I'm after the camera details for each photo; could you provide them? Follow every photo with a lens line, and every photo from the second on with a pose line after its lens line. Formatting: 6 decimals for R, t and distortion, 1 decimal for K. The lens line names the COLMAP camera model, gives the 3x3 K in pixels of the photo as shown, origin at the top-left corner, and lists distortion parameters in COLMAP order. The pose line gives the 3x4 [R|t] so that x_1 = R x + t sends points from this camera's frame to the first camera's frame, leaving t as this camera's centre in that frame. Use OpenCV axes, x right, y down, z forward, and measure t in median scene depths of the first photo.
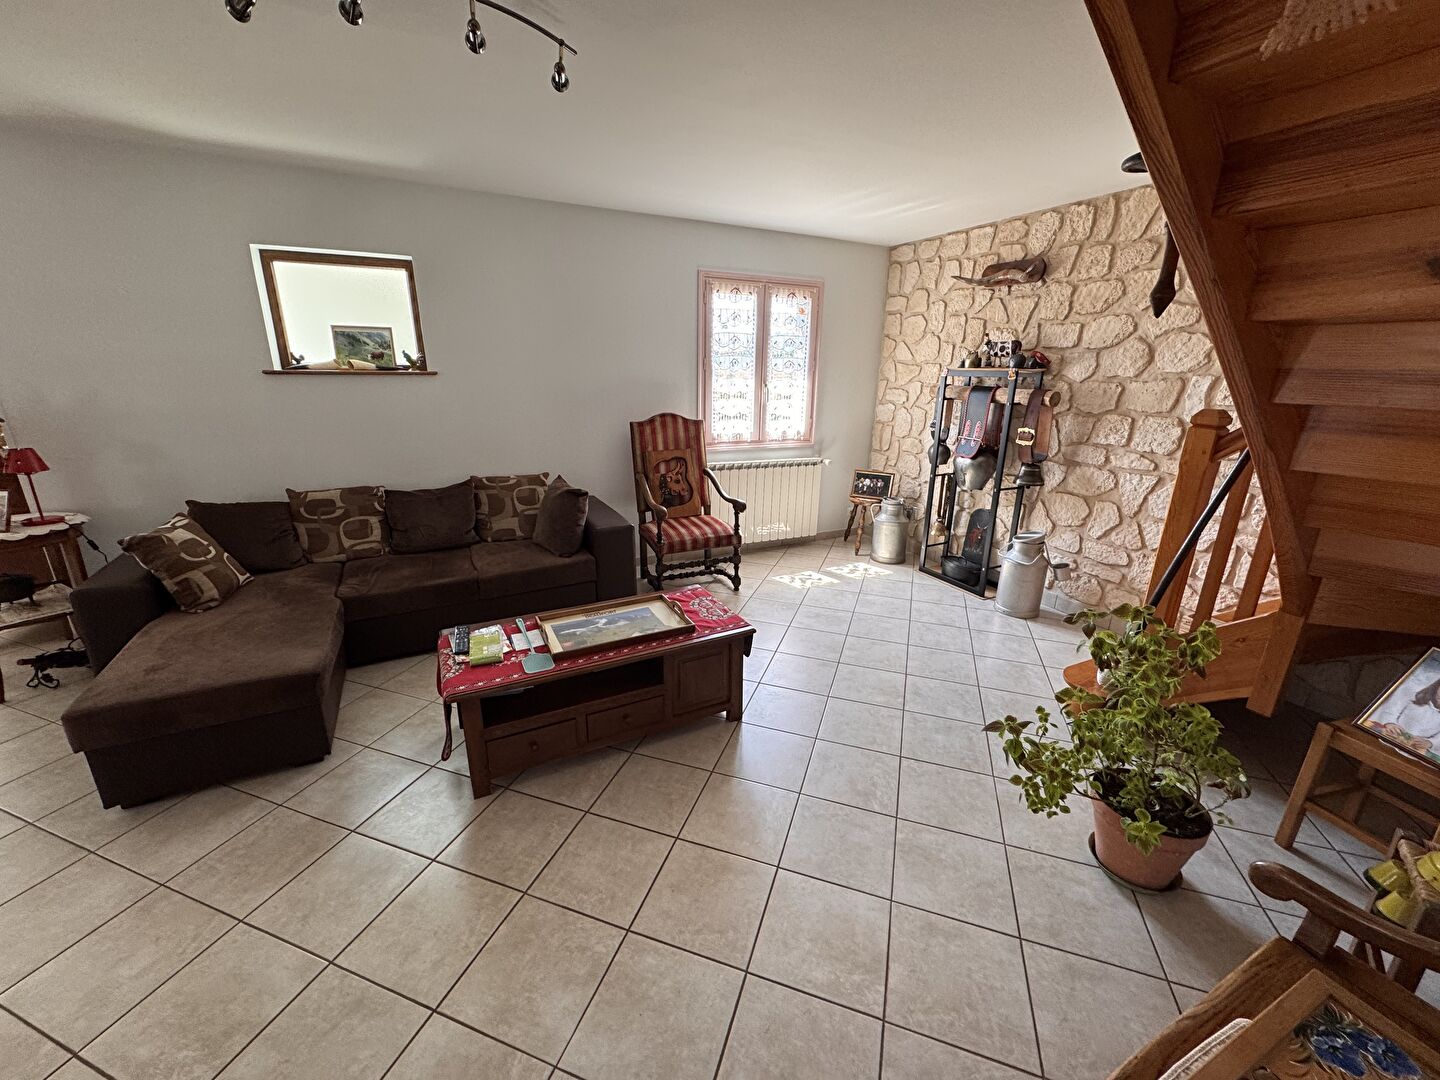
lens RADIAL K [[569.5, 0, 718.5], [0, 569.5, 541.0], [0, 0, 1]] dist [0.001068, 0.000103]
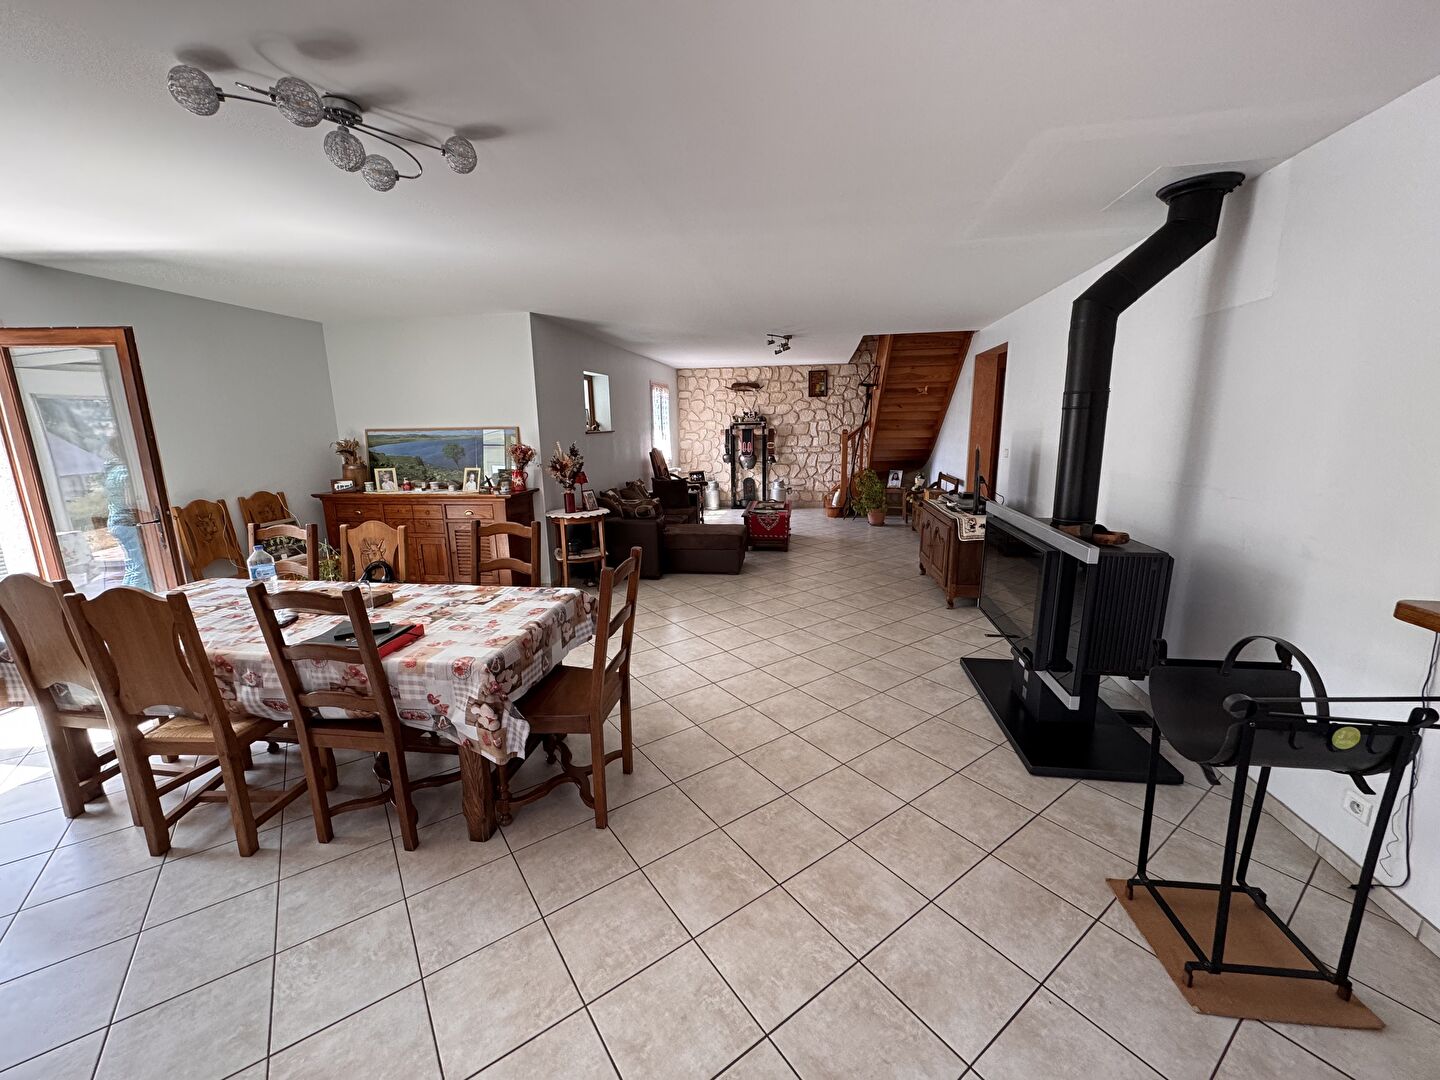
lens RADIAL K [[569.5, 0, 719.7], [0, 569.5, 542.5], [0, 0, 1]] dist [0.001068, 0.000103]
pose [[0.576281, -0.183790, 0.796317, -1.765037], [0.263838, 0.964050, 0.031567, 0.113323], [-0.773492, 0.191907, 0.604055, -0.369882]]
